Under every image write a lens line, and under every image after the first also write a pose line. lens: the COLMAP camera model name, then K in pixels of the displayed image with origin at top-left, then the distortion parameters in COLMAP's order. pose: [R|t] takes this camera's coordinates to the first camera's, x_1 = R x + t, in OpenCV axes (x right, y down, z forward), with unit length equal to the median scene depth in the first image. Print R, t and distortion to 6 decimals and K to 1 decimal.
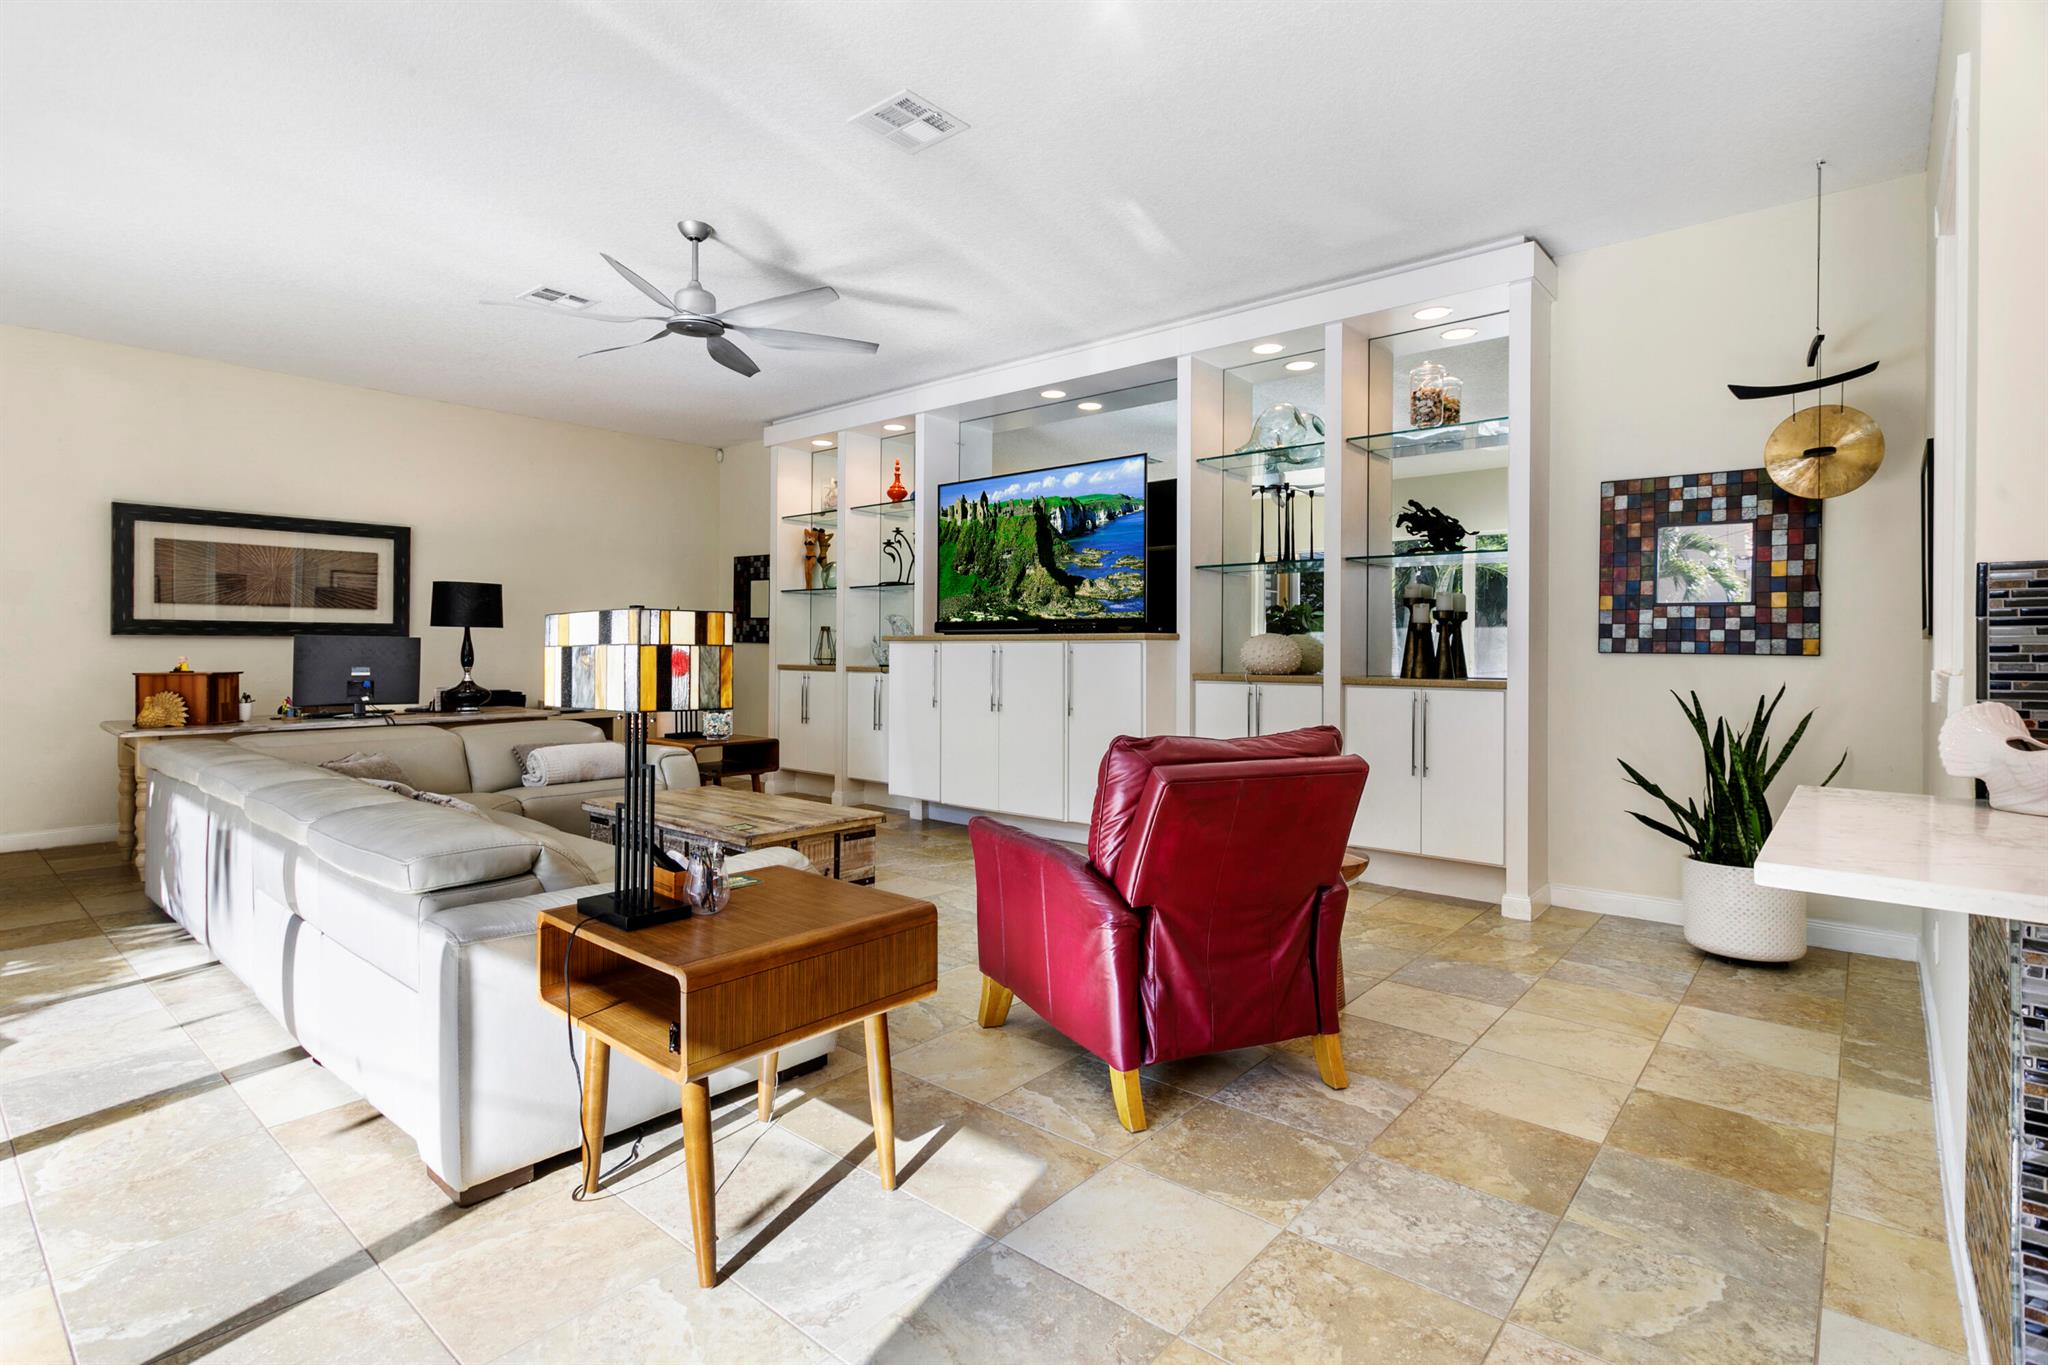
lens RADIAL K [[988.1, 0, 1024.1], [0, 988.1, 642.1], [0, 0, 1]] dist [0.006549, 0.001864]
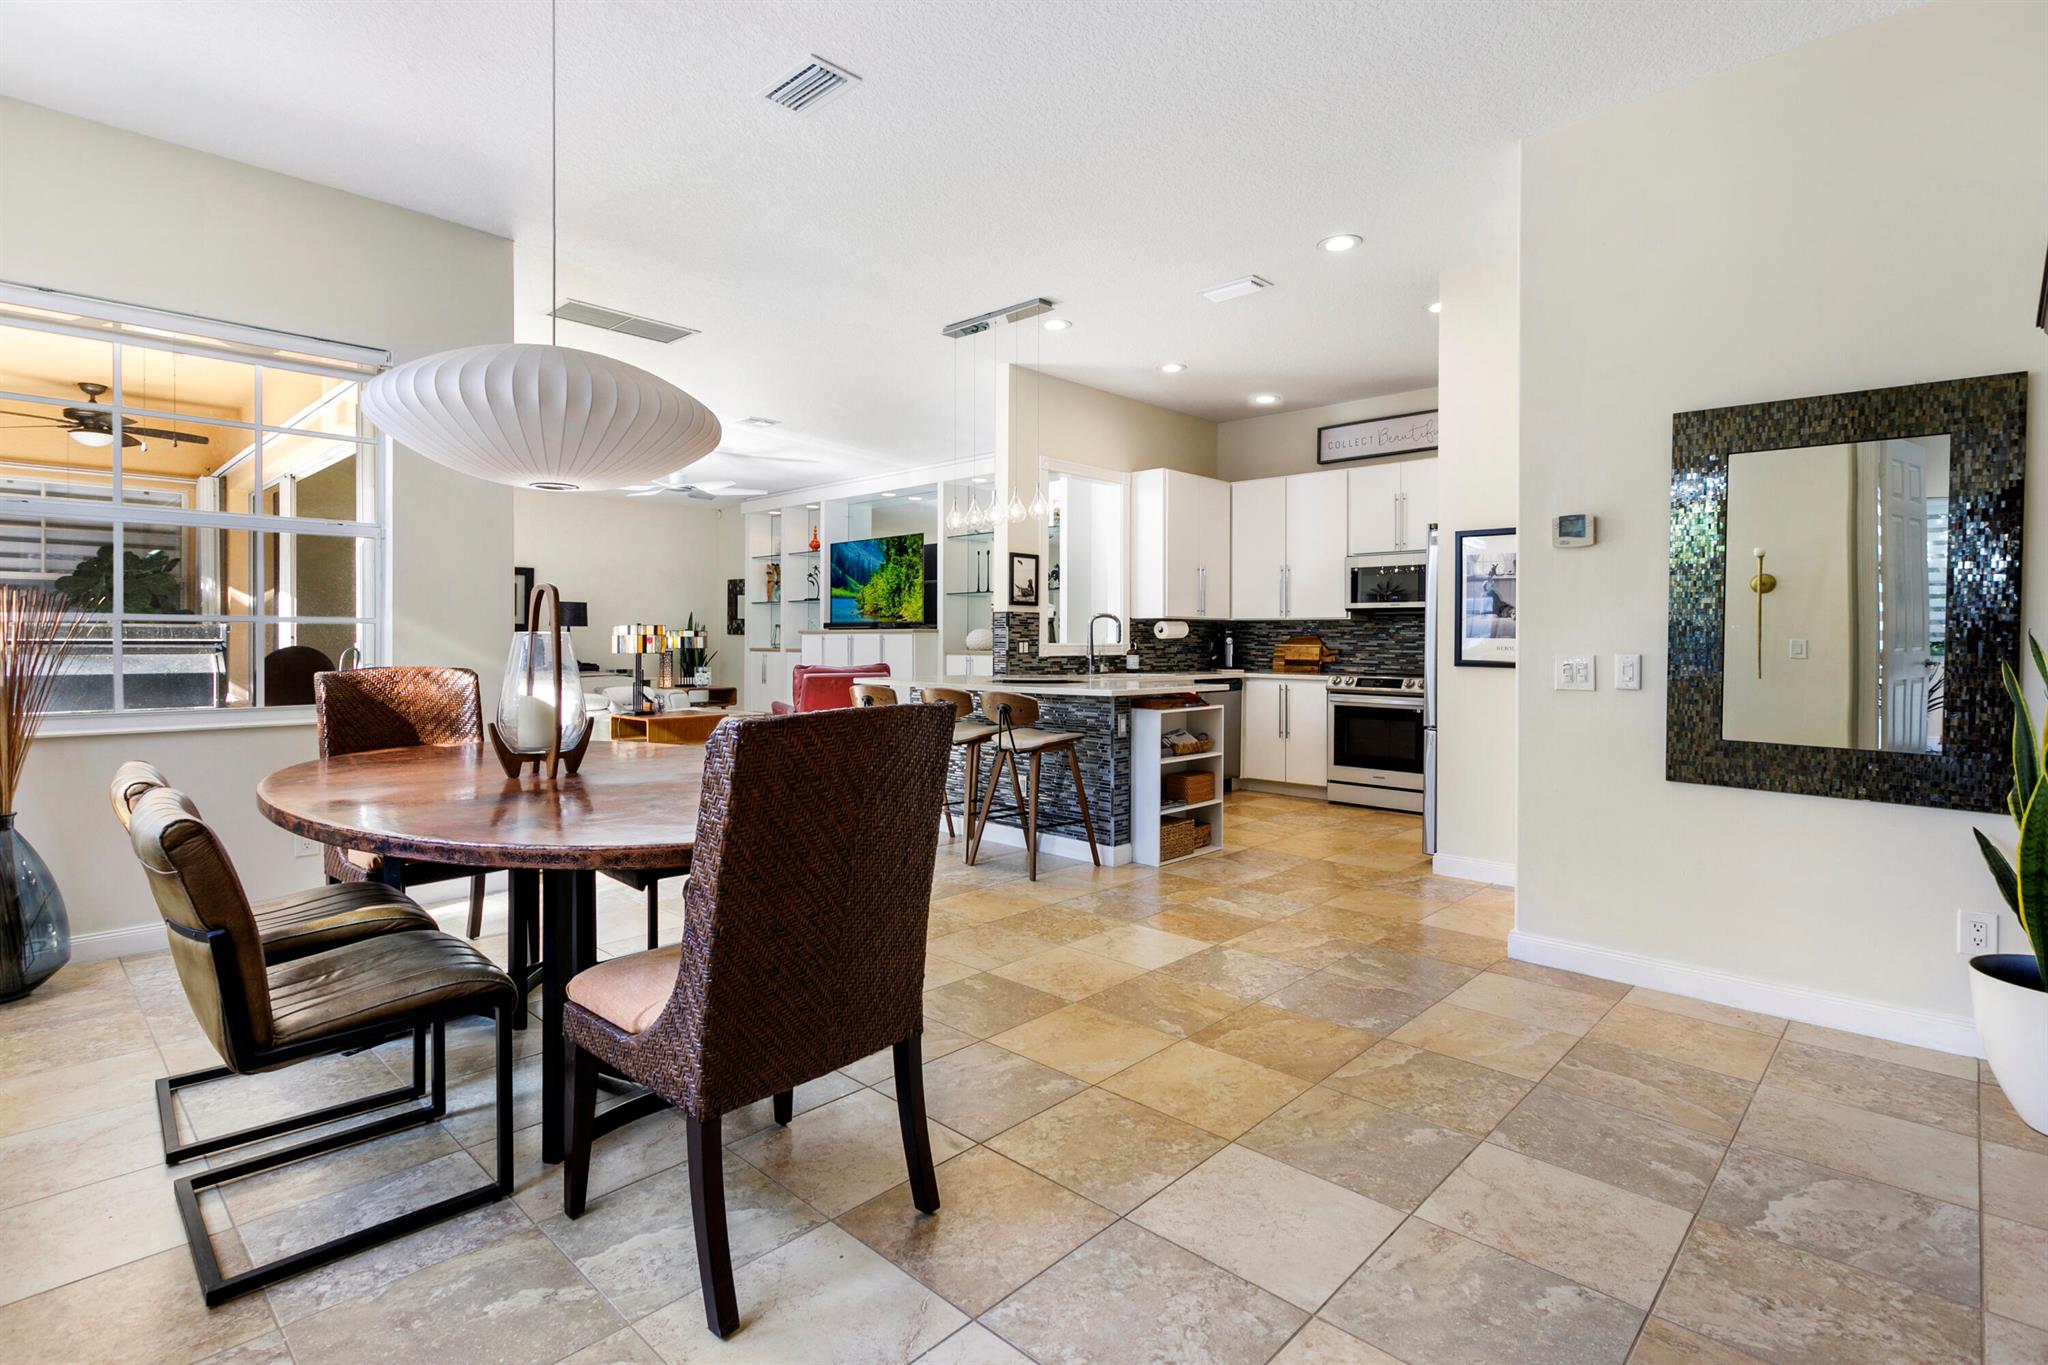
lens RADIAL K [[988.1, 0, 1022.4], [0, 988.1, 624.4], [0, 0, 1]] dist [0.006549, 0.001864]
pose [[0.998553, -0.001879, -0.053747, 0.533915], [0.001342, 0.999949, -0.010025, 0.001638], [0.053763, 0.009939, 0.998504, -1.117972]]
